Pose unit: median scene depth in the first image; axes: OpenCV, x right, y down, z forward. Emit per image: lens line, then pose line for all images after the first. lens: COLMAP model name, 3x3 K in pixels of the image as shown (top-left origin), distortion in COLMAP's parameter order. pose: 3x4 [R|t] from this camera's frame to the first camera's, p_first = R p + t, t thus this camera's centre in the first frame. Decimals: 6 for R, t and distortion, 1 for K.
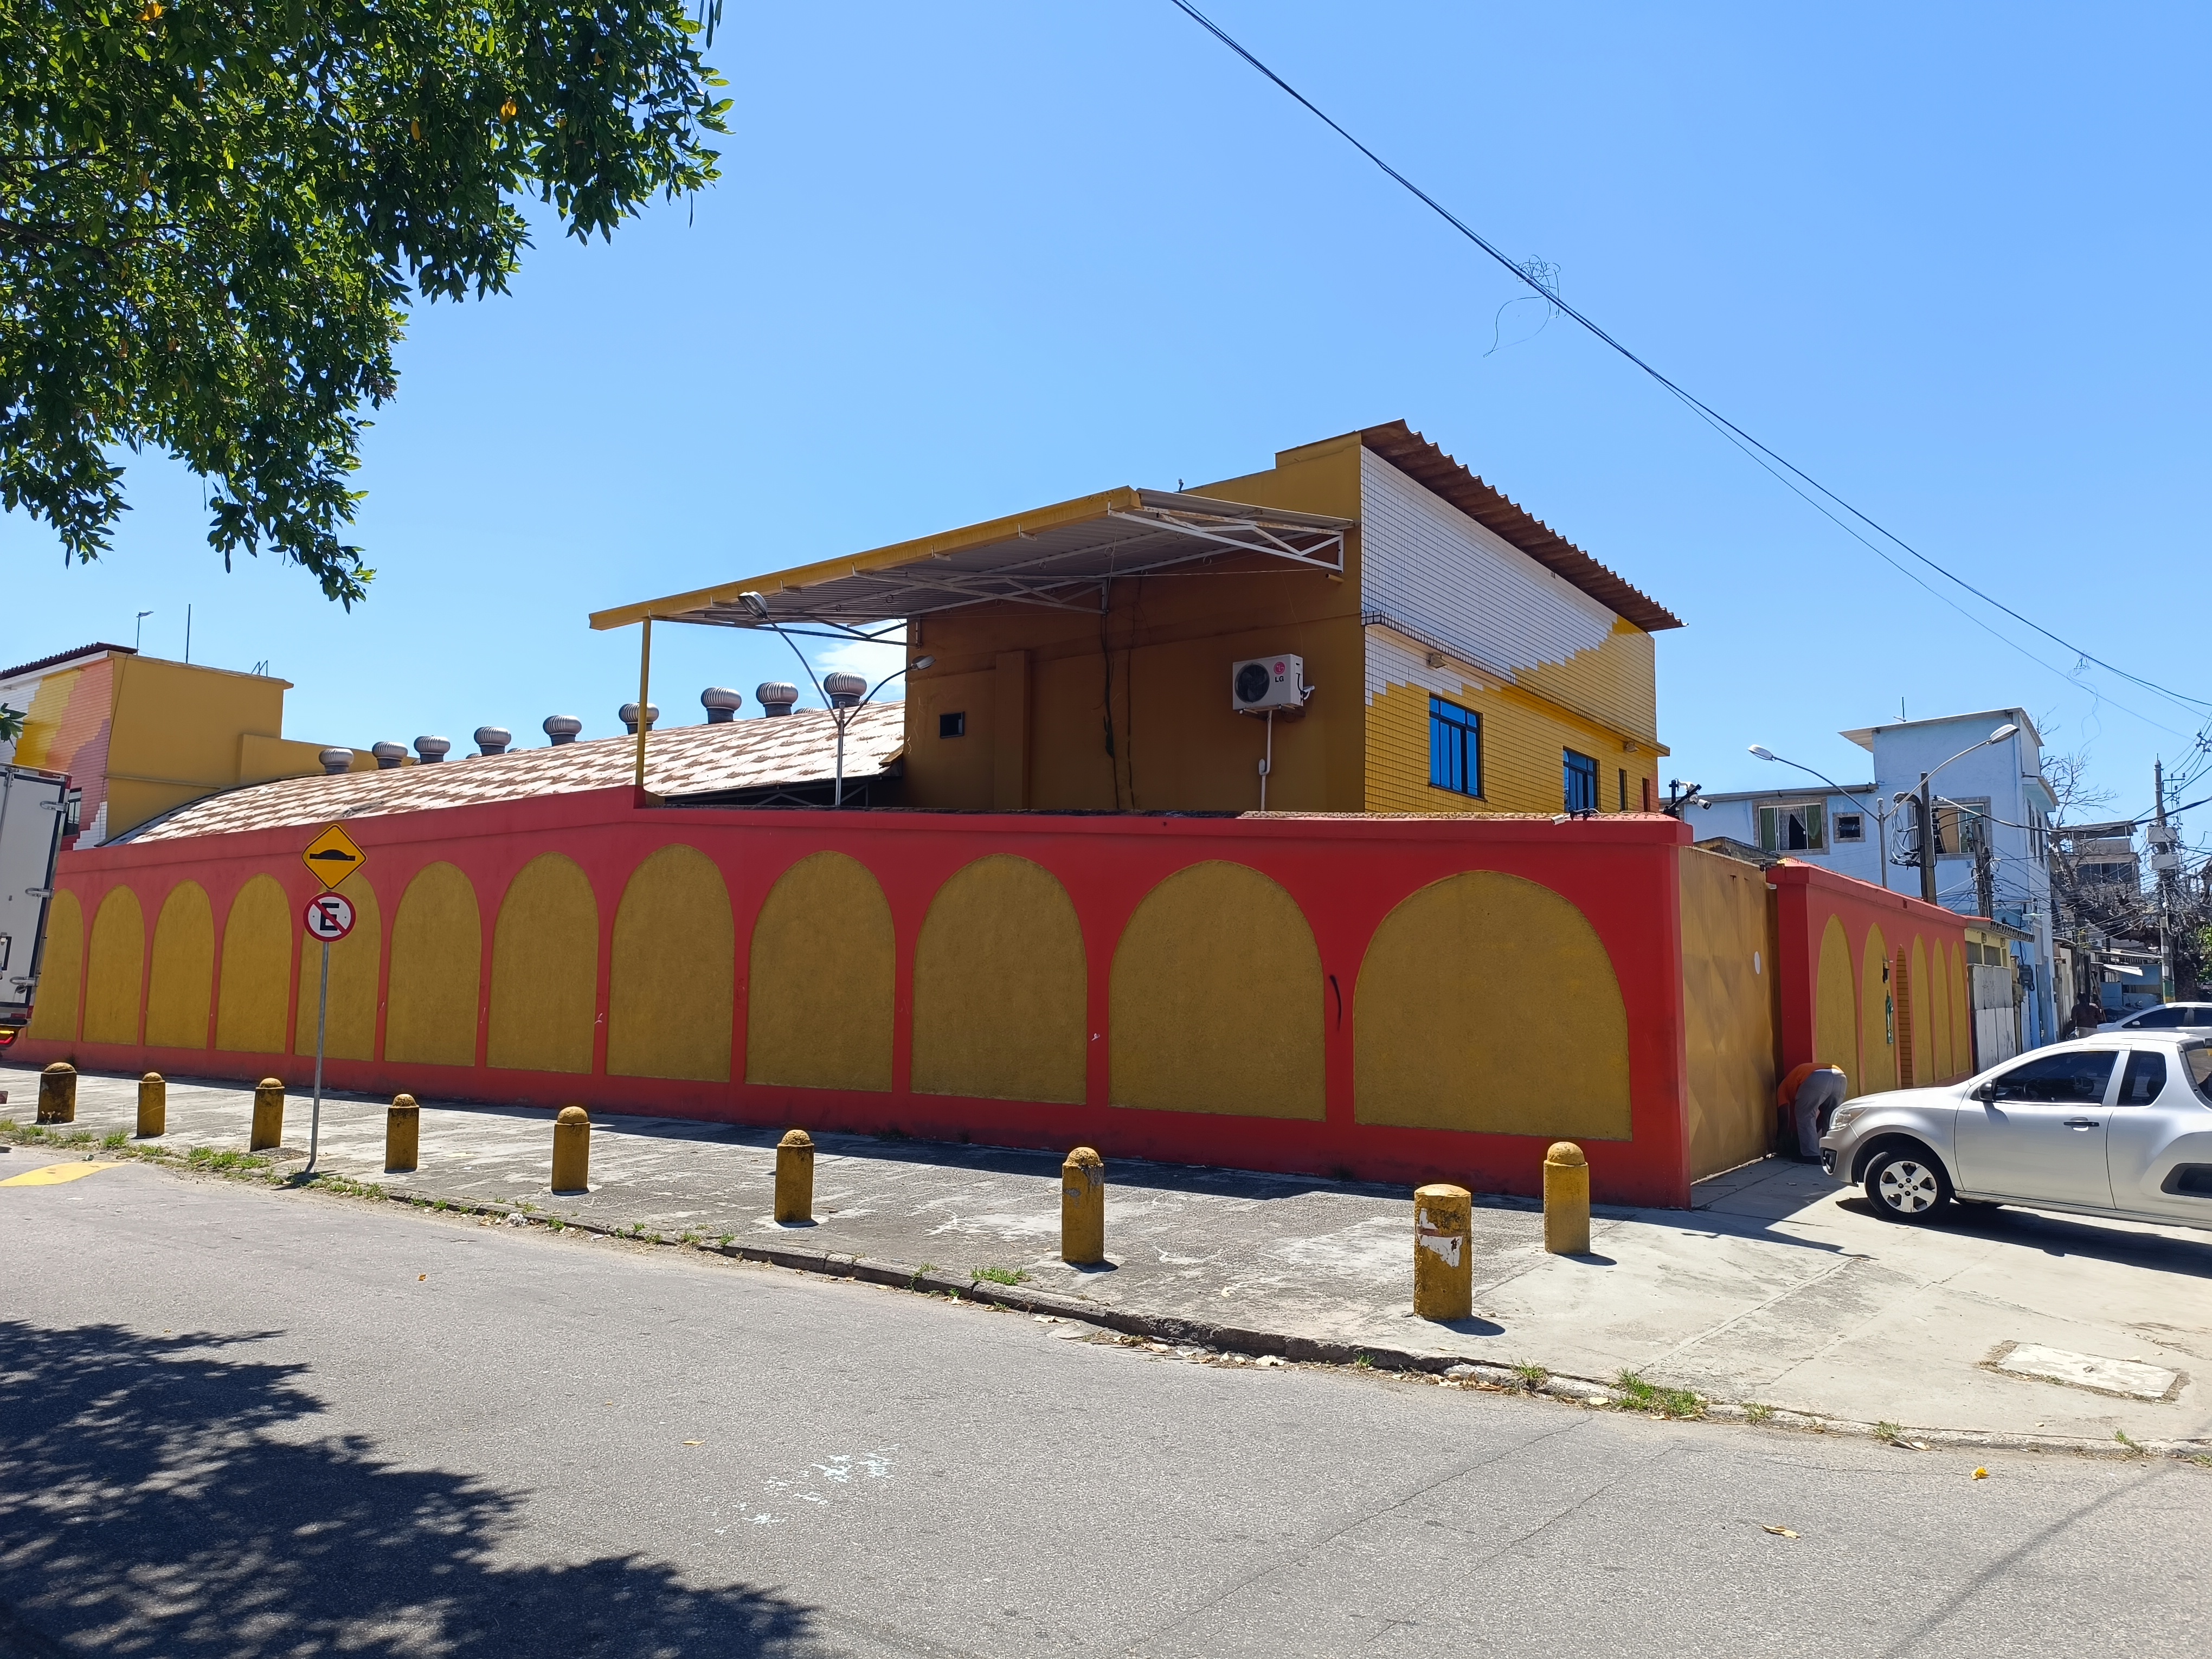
lens RADIAL K [[1531.4, 0, 1106.2], [0, 1531.4, 826.5], [0, 0, 1]] dist [0.035174, -0.044540]
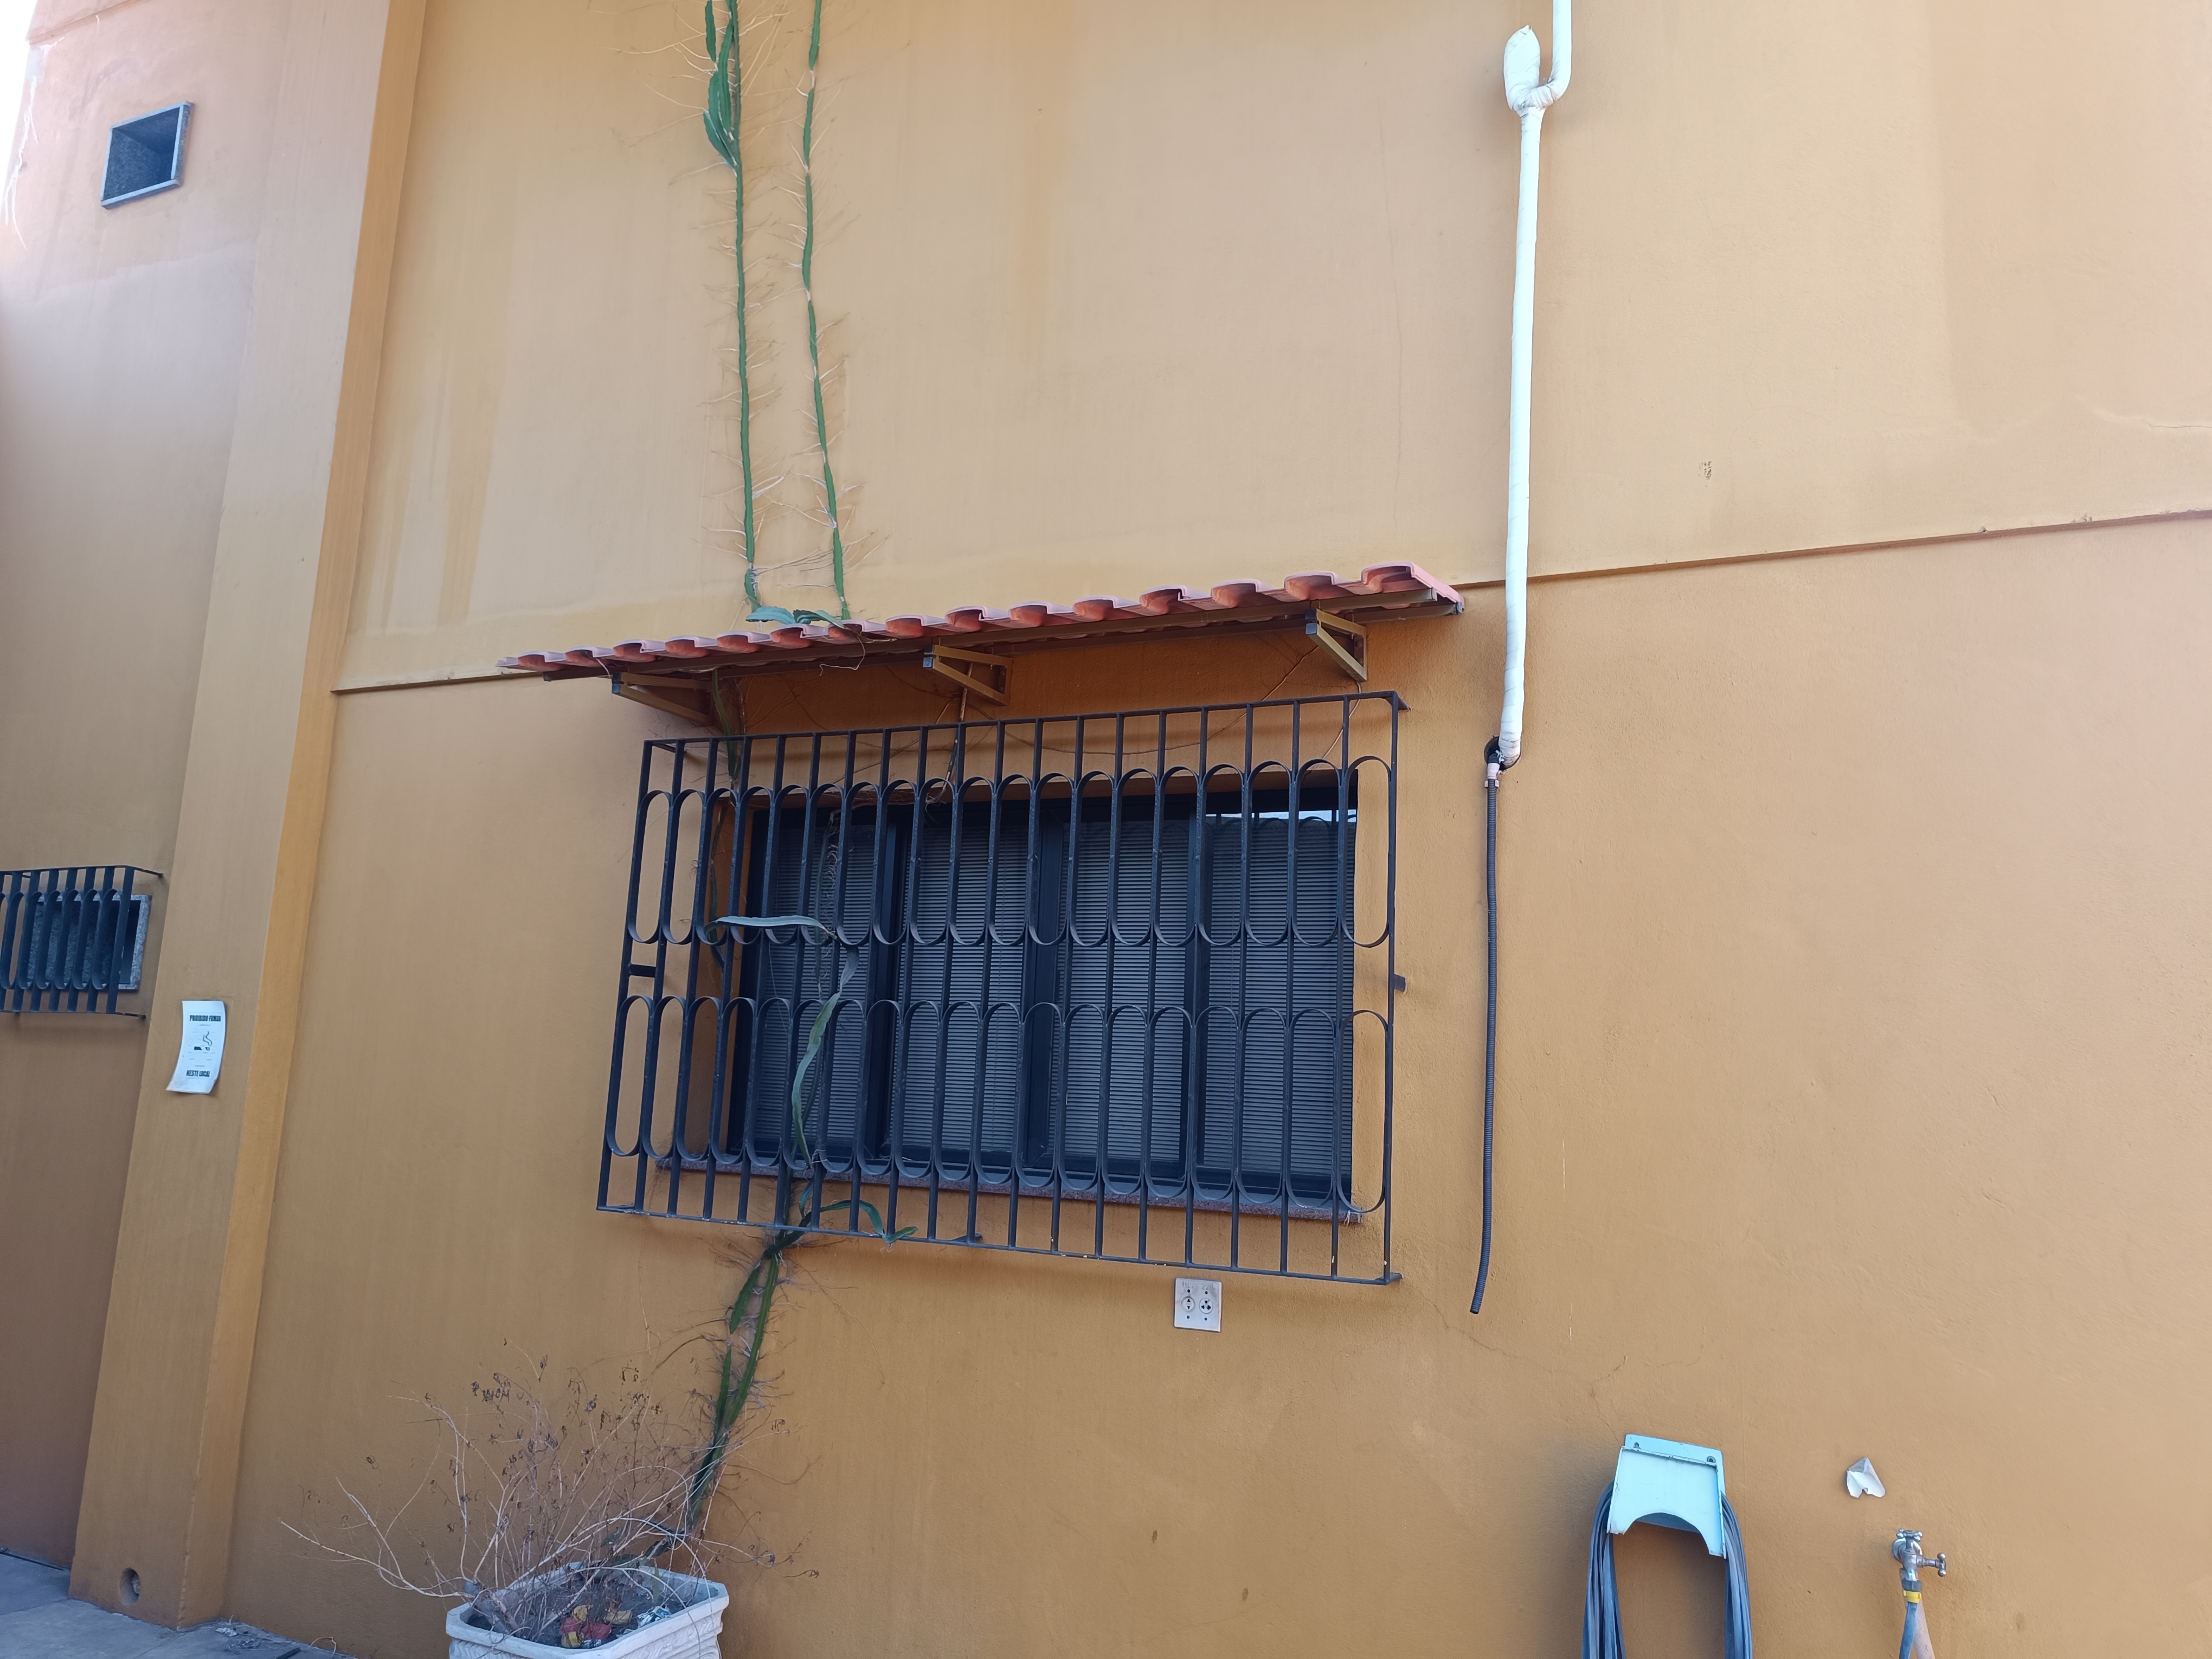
lens RADIAL K [[1531.4, 0, 1106.9], [0, 1531.4, 831.3], [0, 0, 1]] dist [0.035174, -0.044540]
pose [[0.977716, 0.064142, 0.199892, 0.018813], [-0.054889, 0.997163, -0.051501, 0.061706], [-0.202628, 0.039381, 0.978464, 0.768886]]
